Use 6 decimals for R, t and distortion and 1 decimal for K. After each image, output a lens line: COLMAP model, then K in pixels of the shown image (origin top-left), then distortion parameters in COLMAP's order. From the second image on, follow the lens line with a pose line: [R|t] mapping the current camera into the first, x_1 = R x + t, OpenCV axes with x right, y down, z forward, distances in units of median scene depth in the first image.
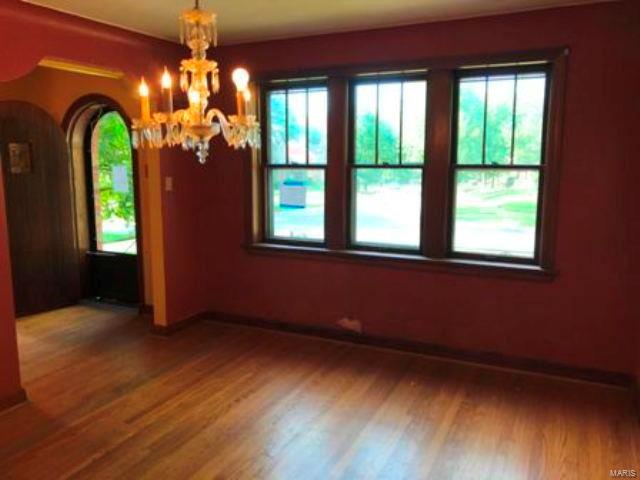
lens RADIAL K [[537.9, 0, 317.0], [0, 537.9, 237.7], [0, 0, 1]] dist [0.036288, -0.010405]
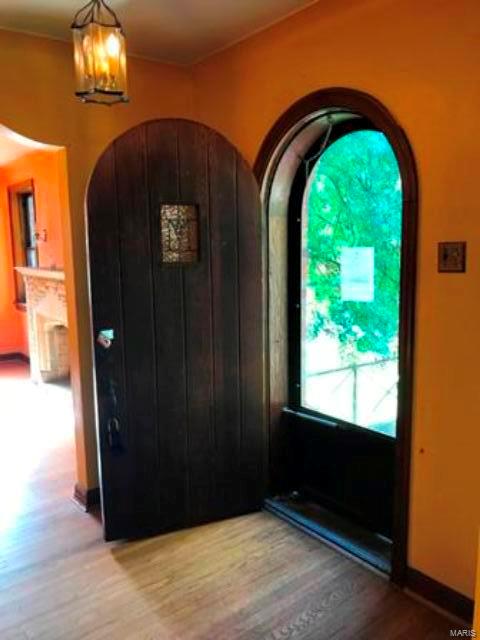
lens RADIAL K [[537.9, 0, 240.7], [0, 537.9, 319.3], [0, 0, 1]] dist [0.036288, -0.010405]
pose [[0.904677, 0.046728, -0.423529, -0.256970], [-0.049793, 0.998752, 0.003832, -0.065714], [0.423180, 0.017621, 0.905874, 0.530673]]
